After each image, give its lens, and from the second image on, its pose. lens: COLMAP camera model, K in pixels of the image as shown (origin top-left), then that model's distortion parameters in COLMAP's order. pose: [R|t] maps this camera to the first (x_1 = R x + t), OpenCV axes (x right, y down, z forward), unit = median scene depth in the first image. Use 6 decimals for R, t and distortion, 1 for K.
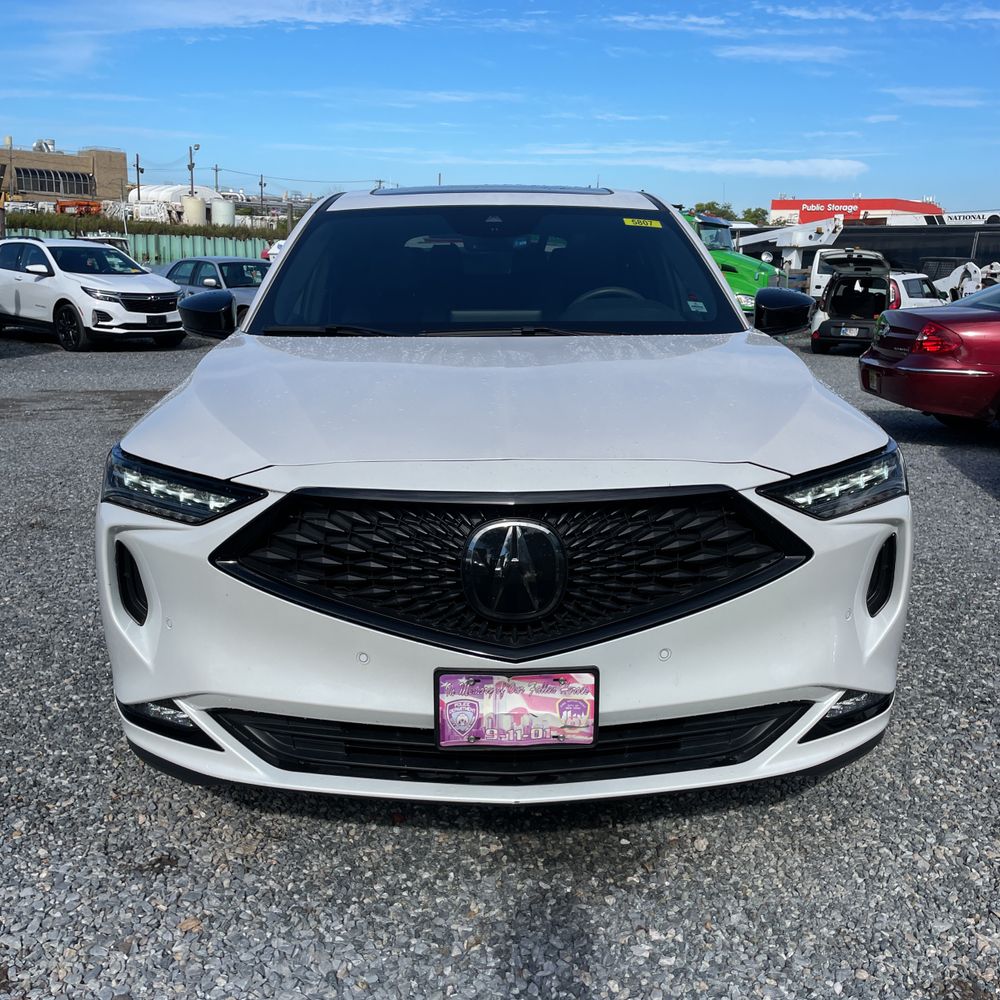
lens RADIAL K [[1018.3, 0, 497.7], [0, 1018.3, 475.4], [0, 0, 1]] dist [0.106487, -0.157119]
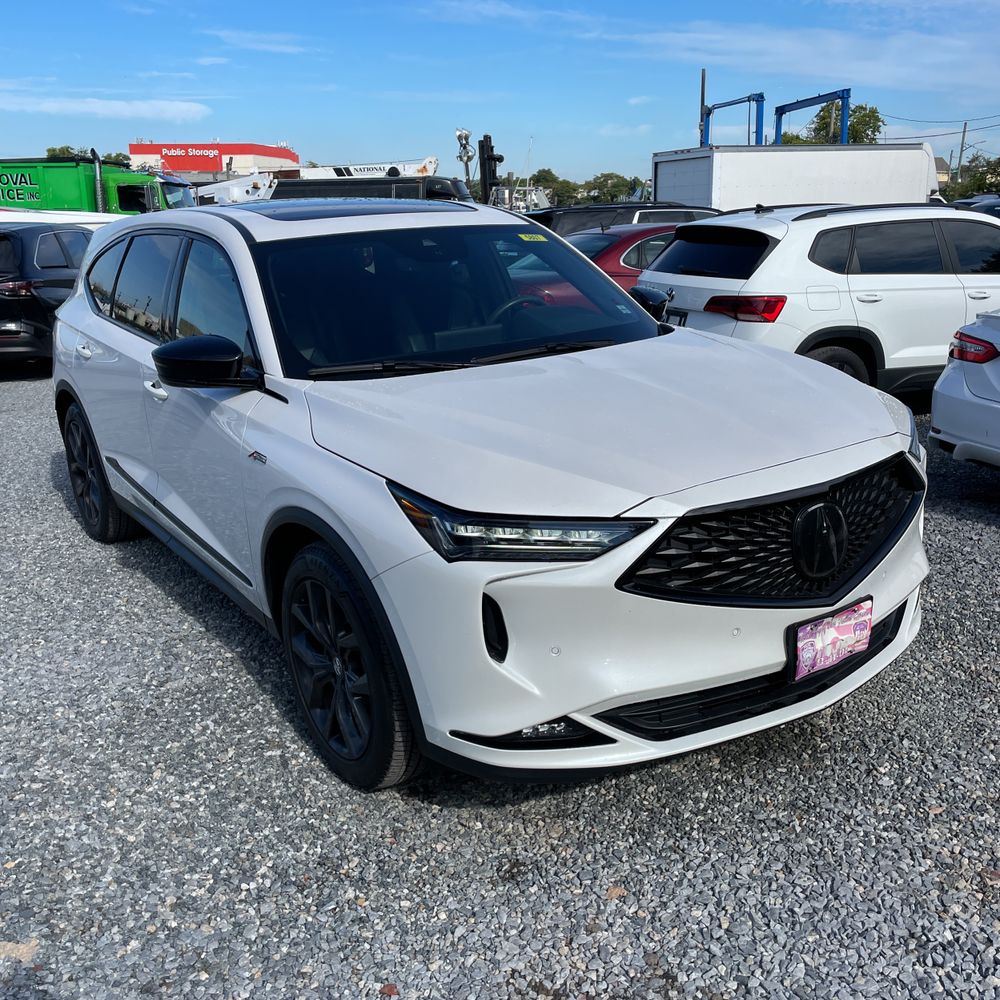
lens RADIAL K [[1018.3, 0, 497.7], [0, 1018.3, 475.4], [0, 0, 1]] dist [0.106487, -0.157119]
pose [[0.831010, -0.180299, 0.526227, -0.946452], [0.153346, 0.983610, 0.094848, -0.168134], [-0.534704, 0.001875, 0.845038, 0.074764]]
